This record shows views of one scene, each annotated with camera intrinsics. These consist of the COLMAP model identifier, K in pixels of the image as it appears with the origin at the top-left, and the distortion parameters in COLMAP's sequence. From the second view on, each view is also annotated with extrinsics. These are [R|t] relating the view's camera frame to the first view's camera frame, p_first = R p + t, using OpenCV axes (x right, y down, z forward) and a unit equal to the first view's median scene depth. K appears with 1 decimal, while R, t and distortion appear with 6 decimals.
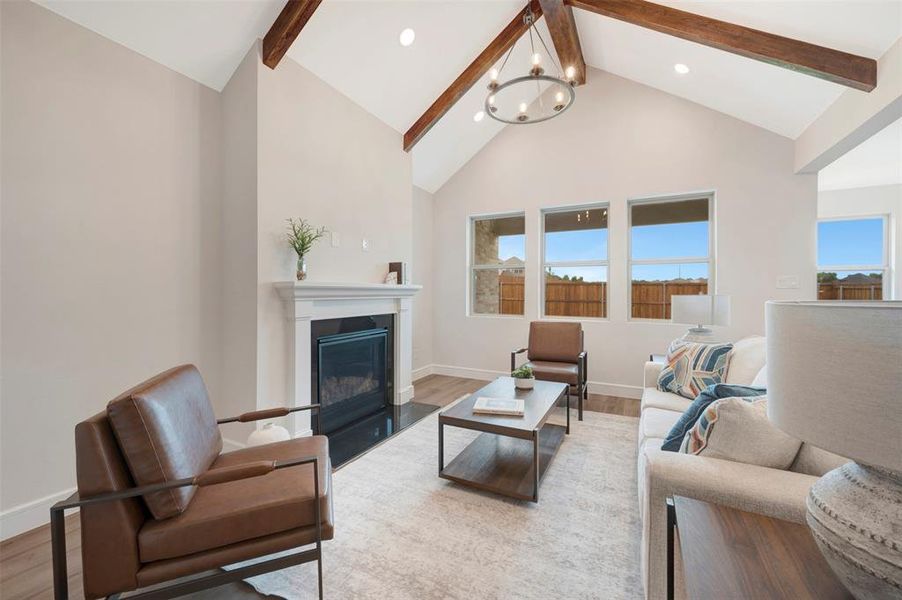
lens RADIAL K [[361.0, 0, 451.2], [0, 361.0, 295.3], [0, 0, 1]] dist [-0.002332, 0.000287]
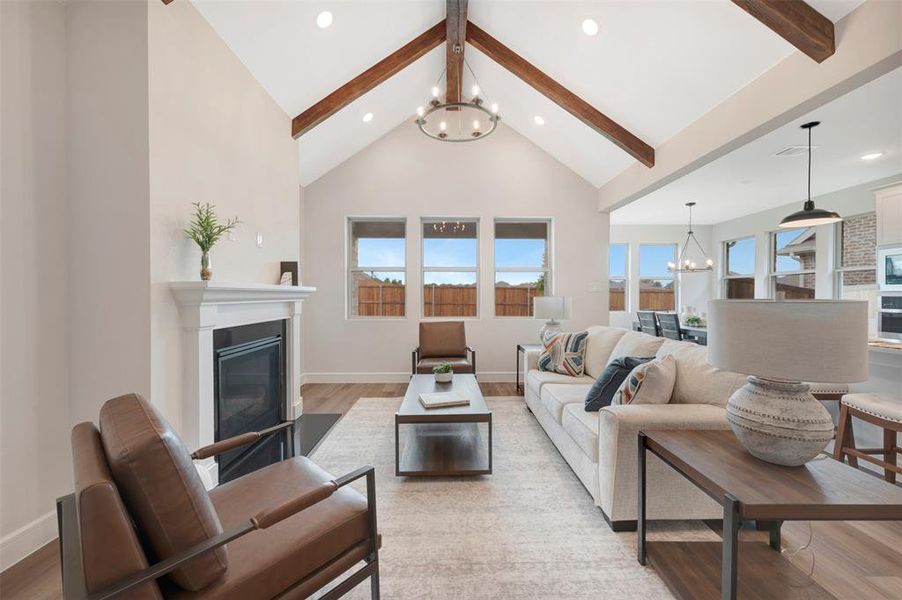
lens RADIAL K [[361.0, 0, 450.8], [0, 361.0, 300.7], [0, 0, 1]] dist [-0.002332, 0.000287]
pose [[0.873890, -0.009428, 0.486032, -0.324331], [0.005105, 0.999935, 0.010218, -0.001288], [-0.486097, -0.006448, 0.873881, 0.030278]]
